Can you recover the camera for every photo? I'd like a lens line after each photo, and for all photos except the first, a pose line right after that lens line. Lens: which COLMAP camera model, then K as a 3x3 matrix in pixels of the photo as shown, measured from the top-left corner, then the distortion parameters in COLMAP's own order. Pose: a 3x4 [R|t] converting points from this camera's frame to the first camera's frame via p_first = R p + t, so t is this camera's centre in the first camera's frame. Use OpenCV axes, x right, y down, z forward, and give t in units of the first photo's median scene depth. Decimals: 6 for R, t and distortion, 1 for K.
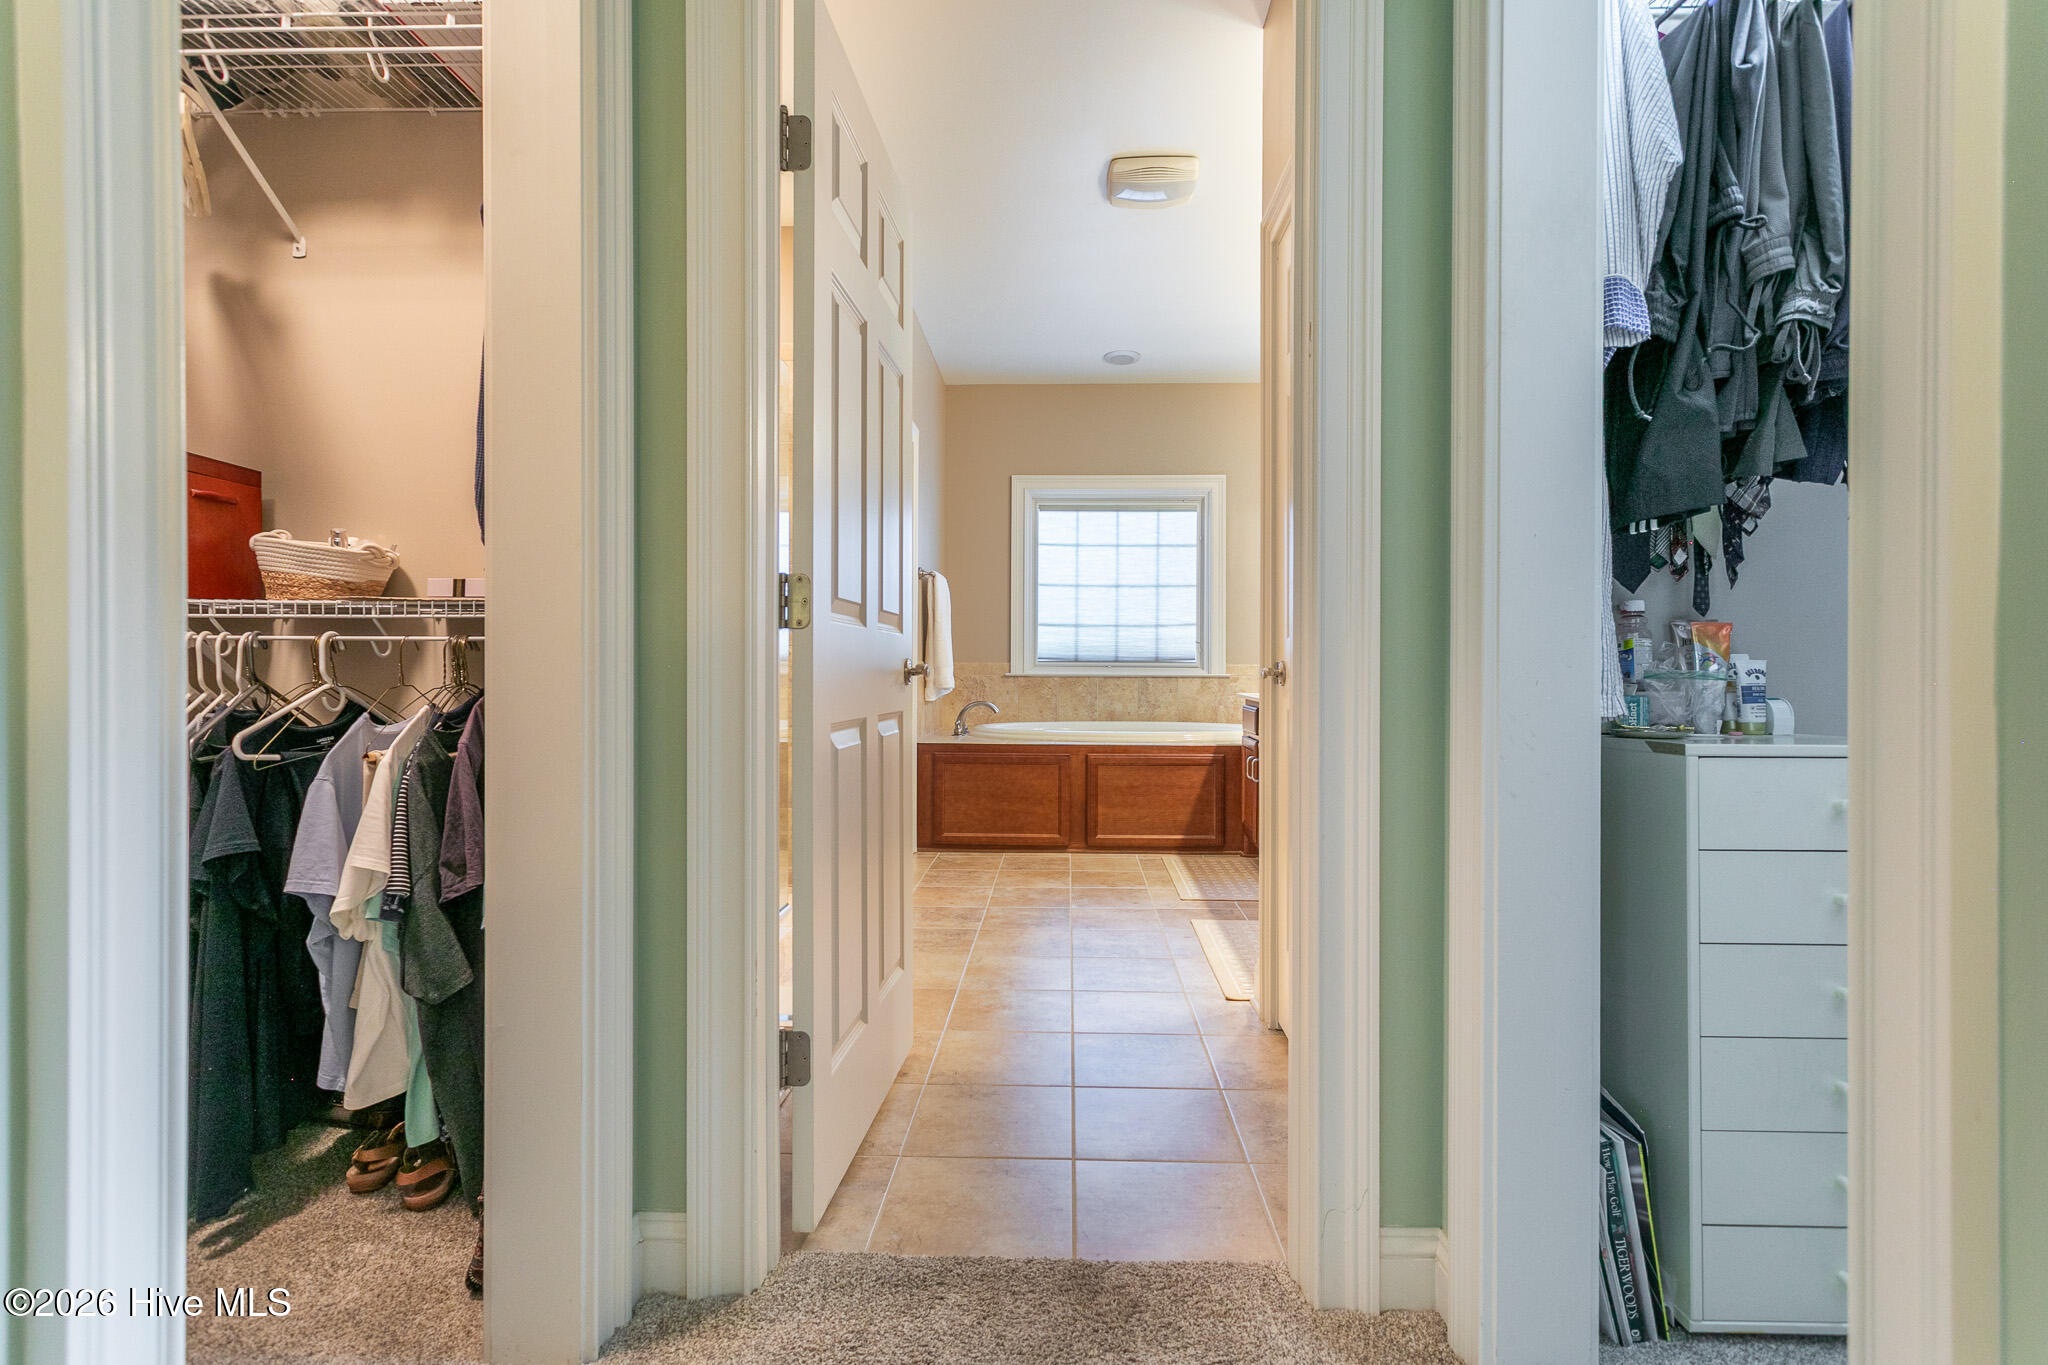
lens RADIAL K [[996.7, 0, 1029.3], [0, 996.7, 676.6], [0, 0, 1]] dist [0.005278, -0.000650]
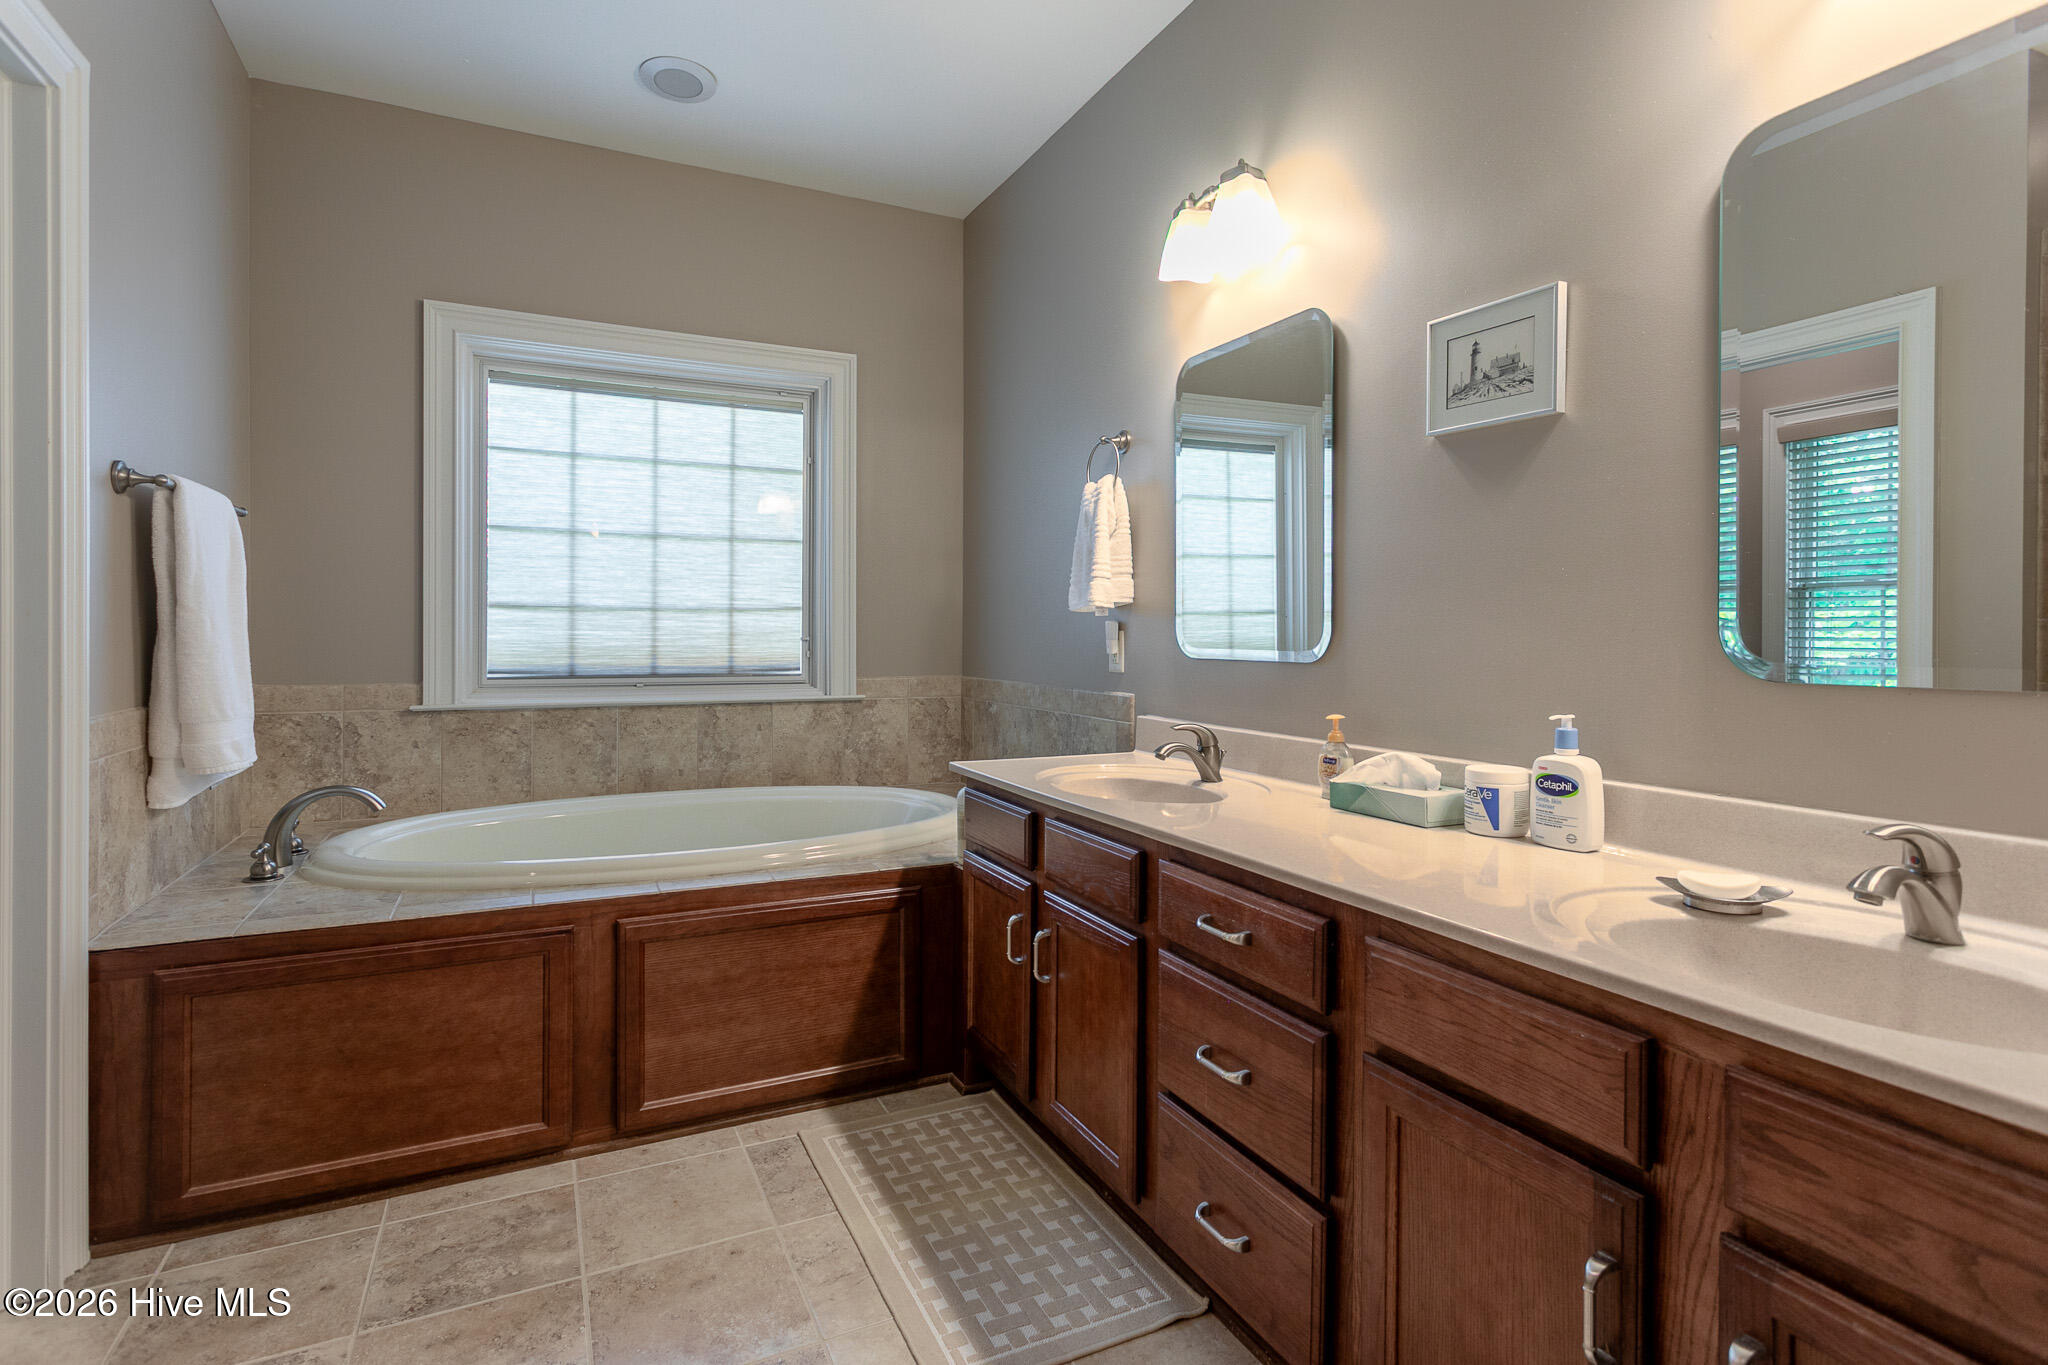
lens RADIAL K [[996.7, 0, 1043.9], [0, 996.7, 636.4], [0, 0, 1]] dist [0.005278, -0.000650]
pose [[0.870111, -0.002349, 0.492850, 0.005077], [0.004823, 0.999981, -0.003749, -0.034301], [-0.492832, 0.005639, 0.870106, 0.436481]]
